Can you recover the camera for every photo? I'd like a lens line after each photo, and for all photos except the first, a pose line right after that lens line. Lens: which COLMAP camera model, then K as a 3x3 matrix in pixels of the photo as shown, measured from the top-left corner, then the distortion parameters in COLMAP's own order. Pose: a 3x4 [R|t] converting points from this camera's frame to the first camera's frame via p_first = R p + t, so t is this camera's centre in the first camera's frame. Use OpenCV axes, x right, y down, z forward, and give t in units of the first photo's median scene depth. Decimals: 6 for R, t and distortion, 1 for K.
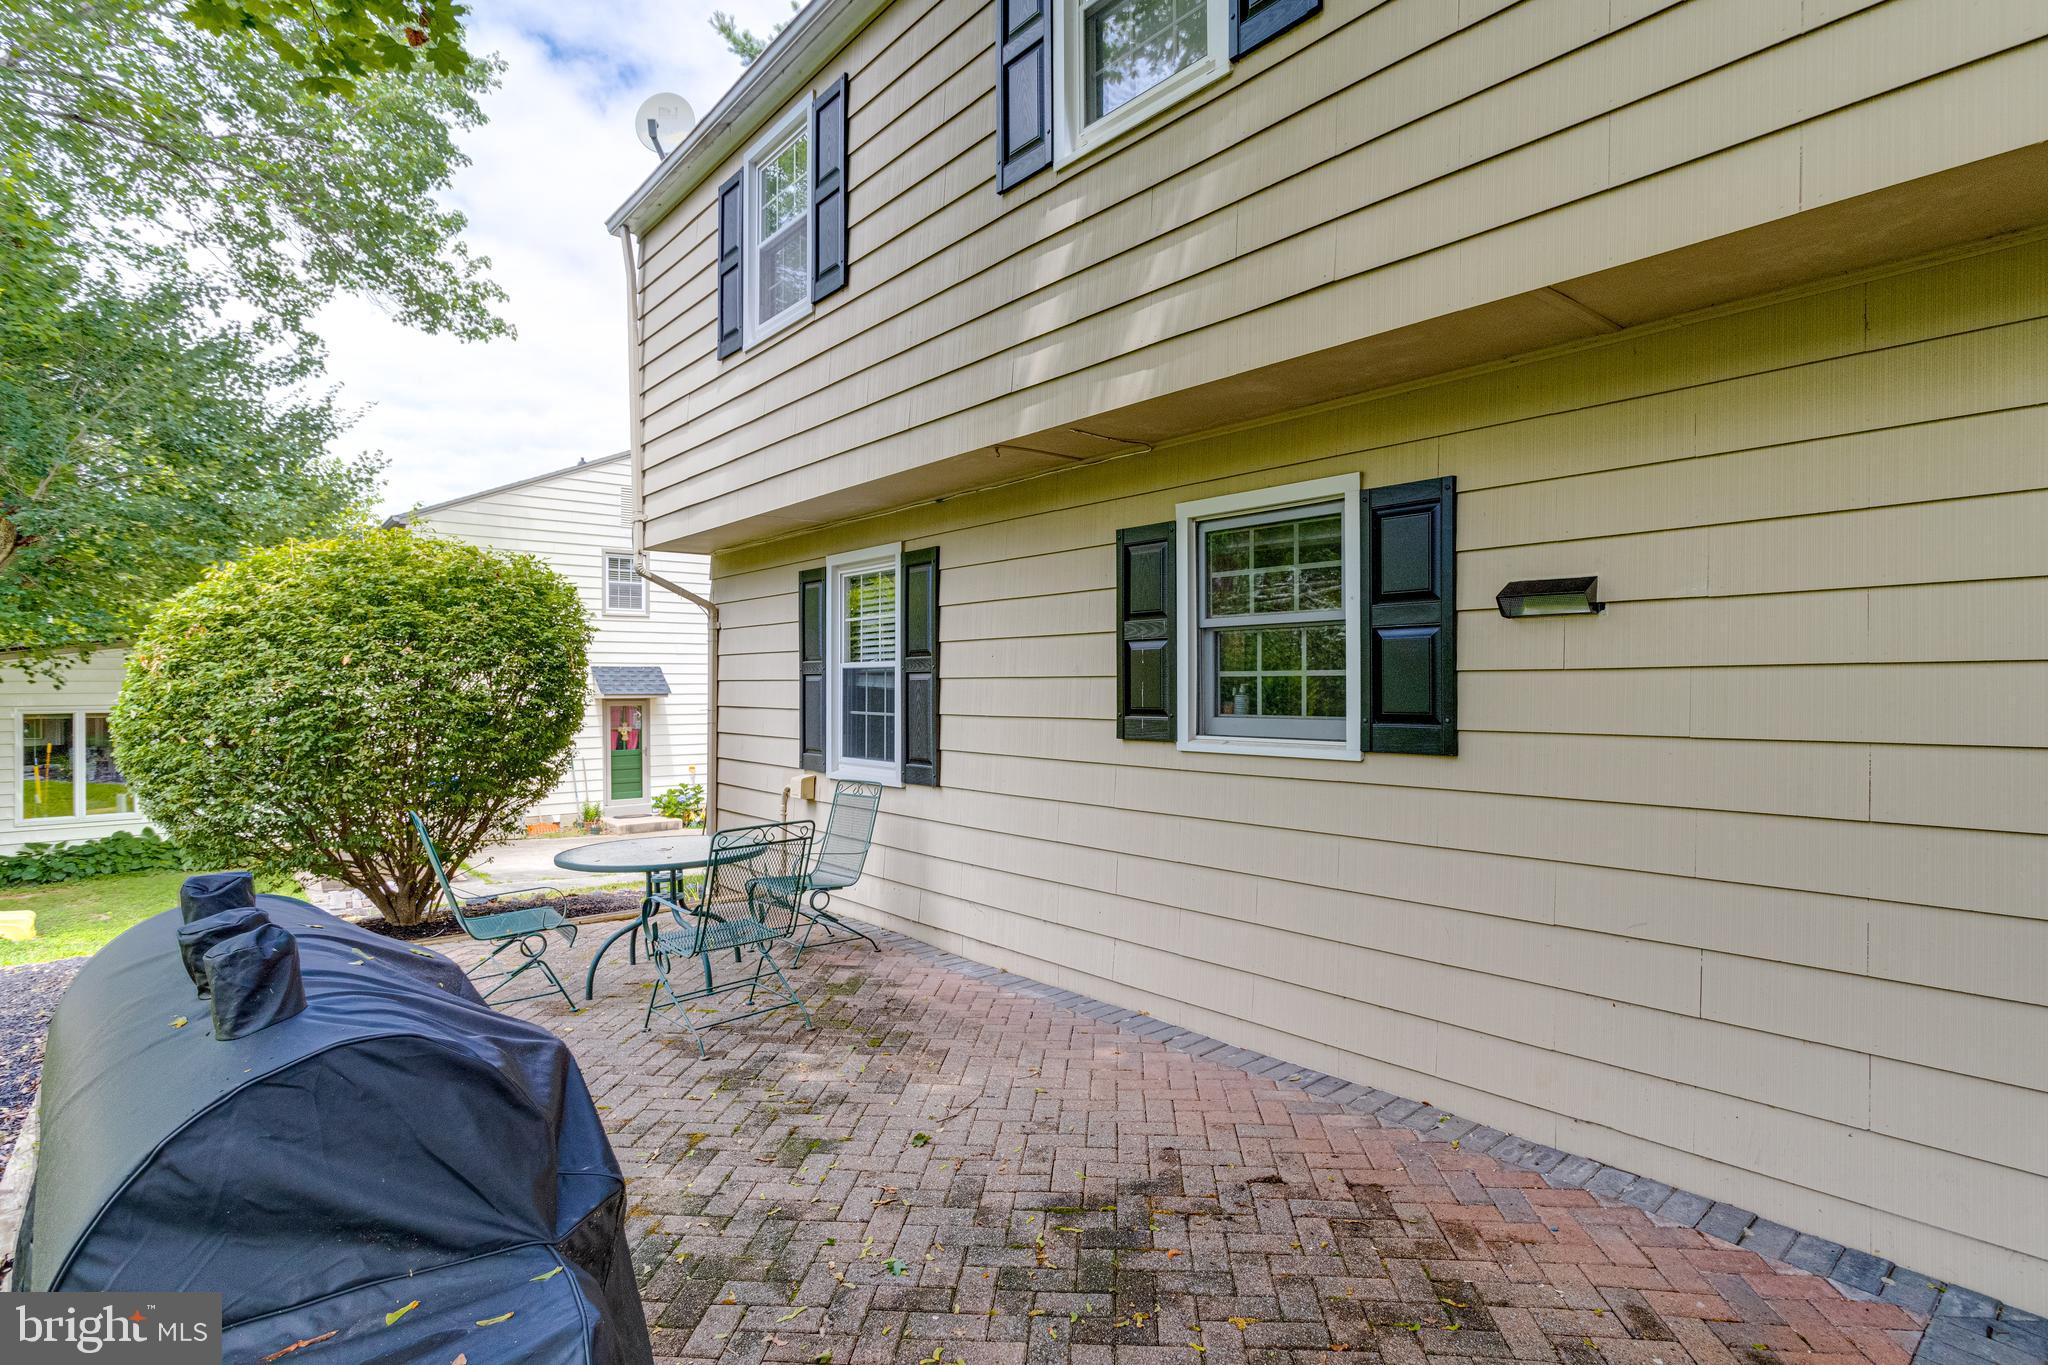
lens RADIAL K [[1003.7, 0, 1034.4], [0, 1003.7, 677.8], [0, 0, 1]] dist [-0.040995, 0.025855]
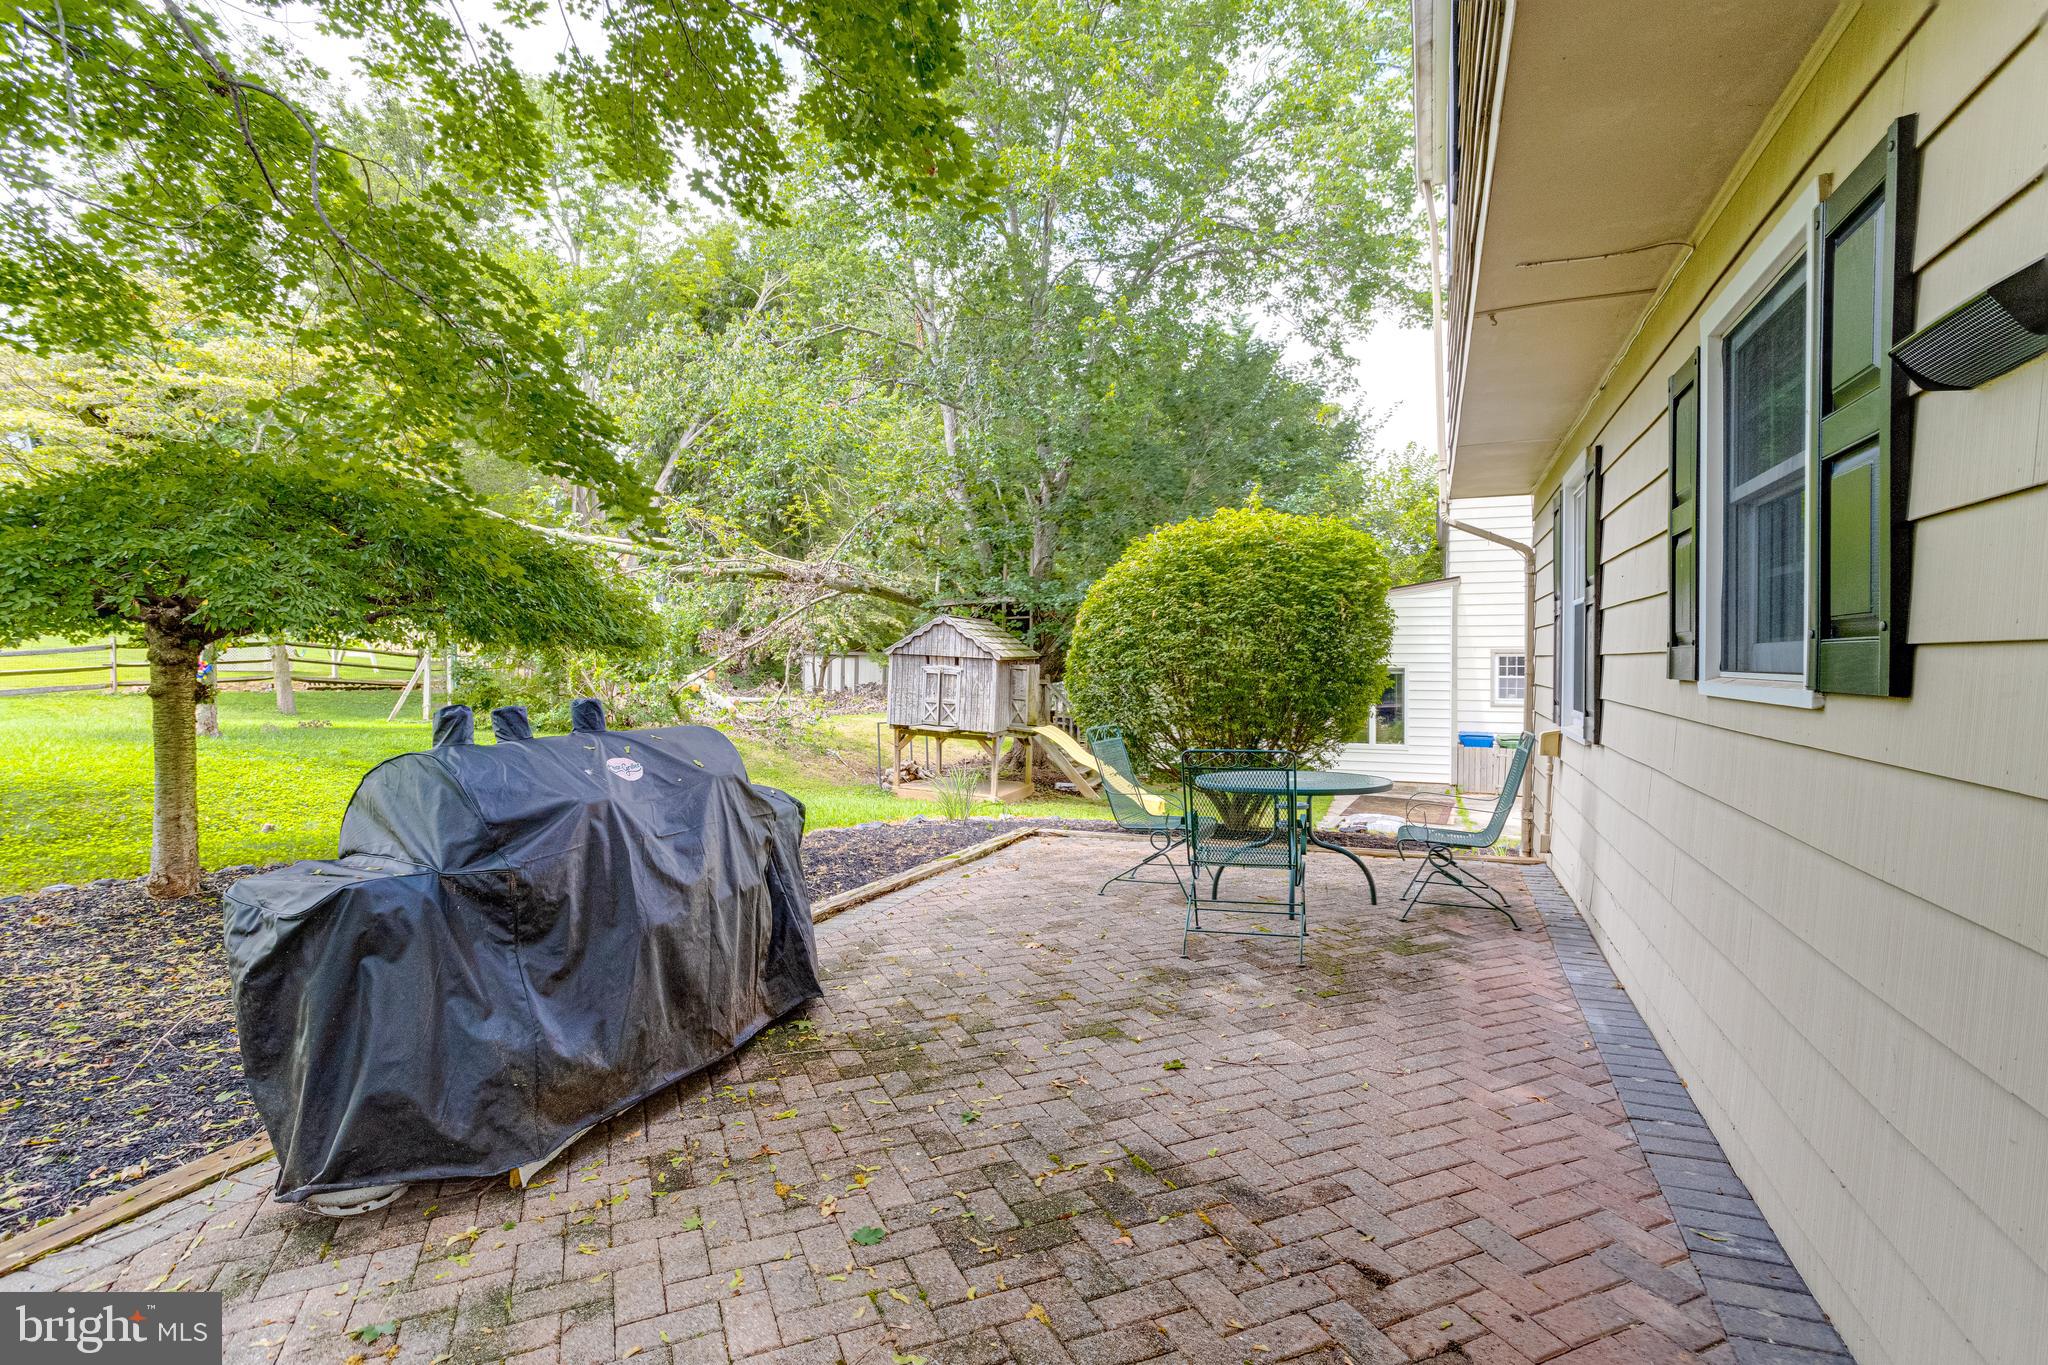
lens RADIAL K [[987.6, 0, 1044.4], [0, 987.6, 650.2], [0, 0, 1]] dist [-0.035846, 0.022184]
pose [[0.472971, -0.007699, -0.881044, 0.601426], [0.011061, 0.999935, -0.002801, 0.048700], [0.881009, -0.008420, 0.473025, 0.380723]]
